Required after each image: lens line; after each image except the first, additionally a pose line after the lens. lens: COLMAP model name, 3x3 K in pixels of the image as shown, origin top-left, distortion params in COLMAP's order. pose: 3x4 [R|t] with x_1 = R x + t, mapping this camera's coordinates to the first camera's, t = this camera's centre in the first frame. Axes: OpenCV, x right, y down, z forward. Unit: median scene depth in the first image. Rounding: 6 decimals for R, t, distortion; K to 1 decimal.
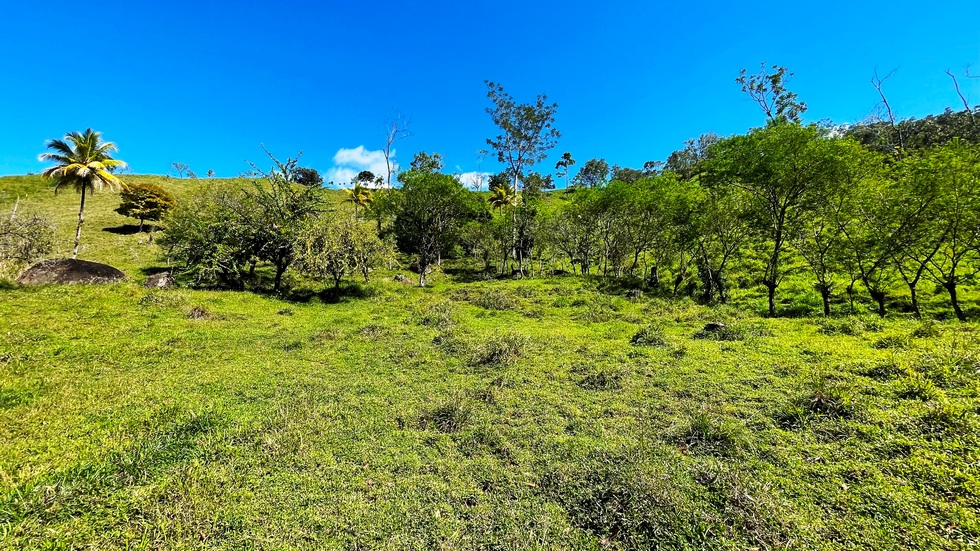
lens RADIAL K [[396.4, 0, 486.7], [0, 396.4, 275.2], [0, 0, 1]] dist [-0.002419, -0.000211]
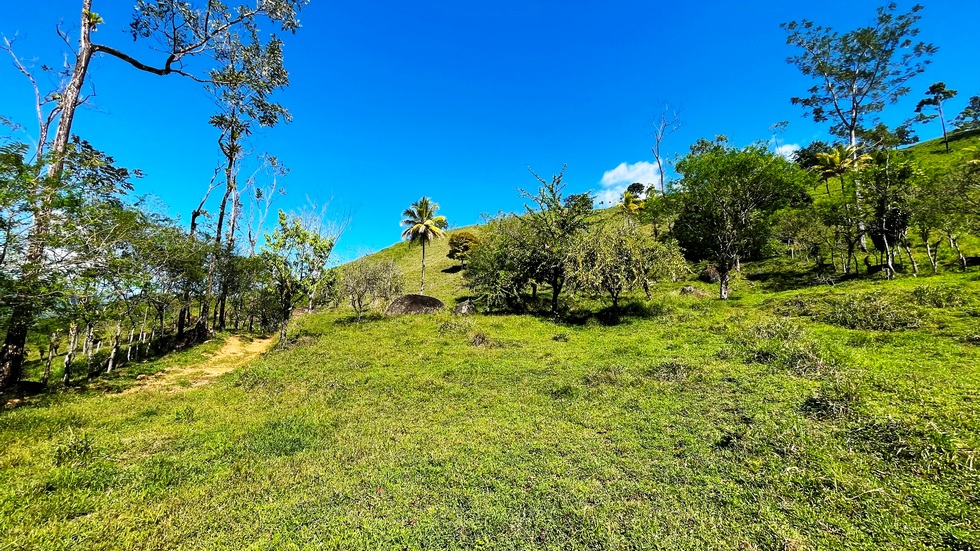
lens RADIAL K [[396.4, 0, 486.7], [0, 396.4, 275.2], [0, 0, 1]] dist [-0.002419, -0.000211]
pose [[0.778043, -0.098759, -0.620399, -0.040199], [0.072535, 0.995083, -0.067438, 0.001179], [0.624009, 0.007469, 0.781381, 0.112196]]
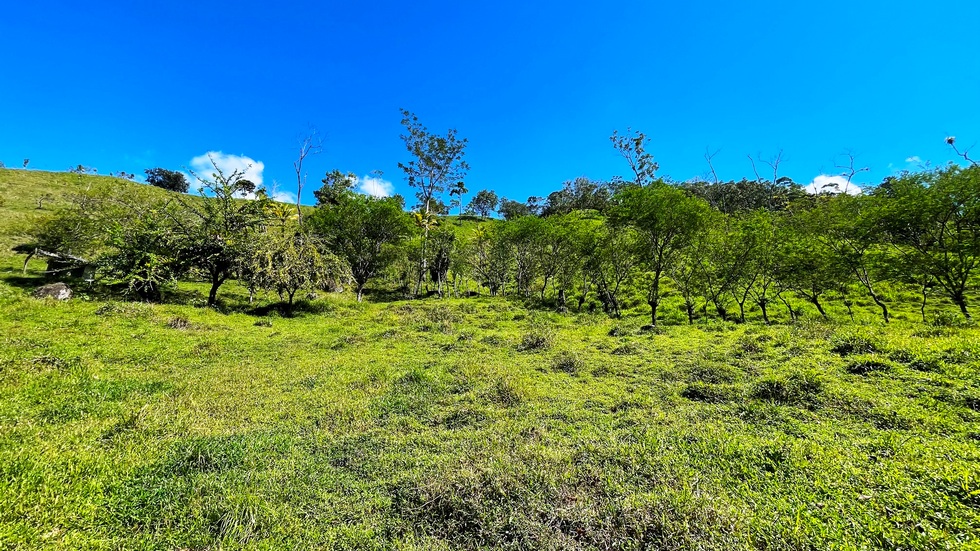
lens RADIAL K [[396.4, 0, 486.7], [0, 396.4, 275.2], [0, 0, 1]] dist [-0.002419, -0.000211]
pose [[0.959134, 0.032465, 0.281083, -0.133239], [-0.015722, 0.997976, -0.061619, 0.012568], [-0.282514, 0.054682, 0.957703, -0.075669]]
